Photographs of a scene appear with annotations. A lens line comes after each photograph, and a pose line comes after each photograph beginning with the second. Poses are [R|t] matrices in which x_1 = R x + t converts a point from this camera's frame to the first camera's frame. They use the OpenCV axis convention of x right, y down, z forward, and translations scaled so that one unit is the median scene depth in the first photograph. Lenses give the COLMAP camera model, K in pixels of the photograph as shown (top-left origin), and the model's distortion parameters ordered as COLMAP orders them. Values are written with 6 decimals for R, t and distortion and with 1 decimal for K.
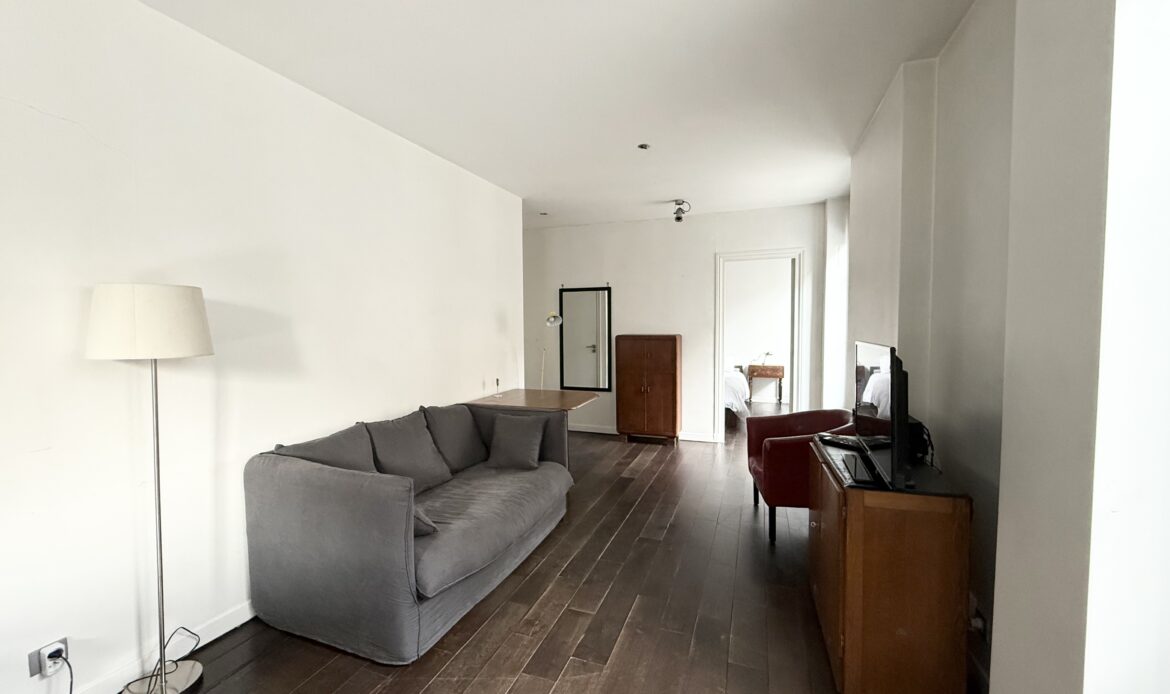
lens RADIAL K [[464.8, 0, 580.1], [0, 464.8, 343.7], [0, 0, 1]] dist [-0.003960, 0.001441]
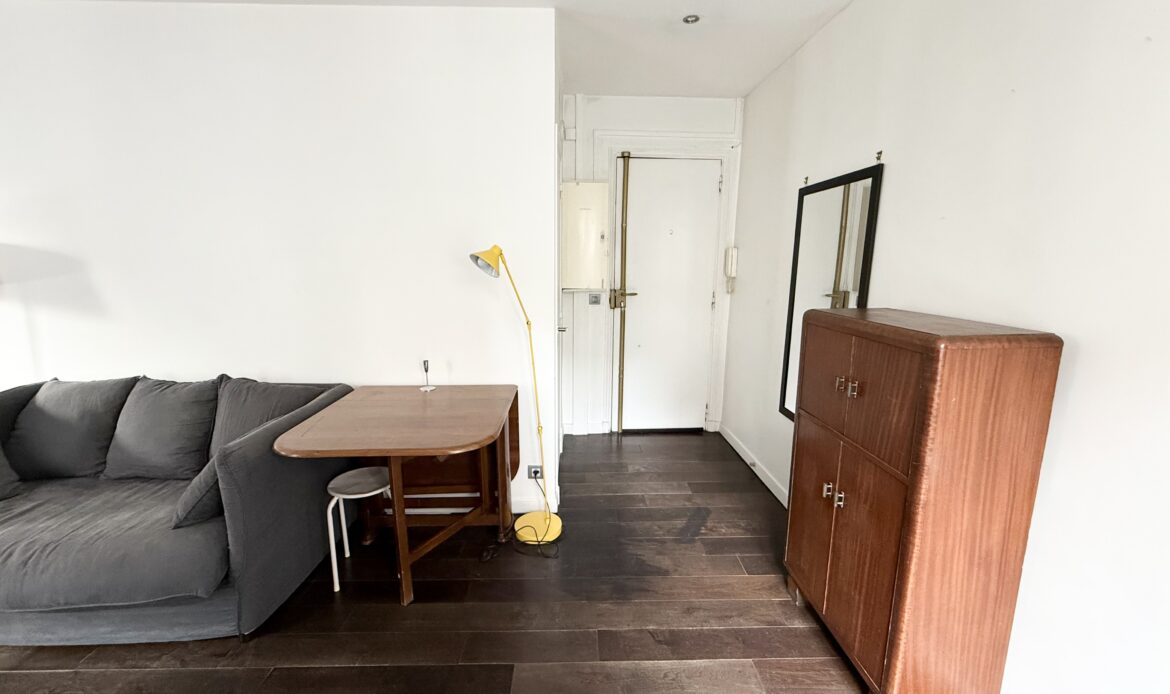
lens RADIAL K [[464.8, 0, 586.0], [0, 464.8, 343.2], [0, 0, 1]] dist [-0.003960, 0.001441]
pose [[0.381143, 0.173202, -0.908147, 0.347889], [-0.048128, 0.984680, 0.167599, -0.045507], [0.923263, -0.020172, 0.383640, 0.748392]]
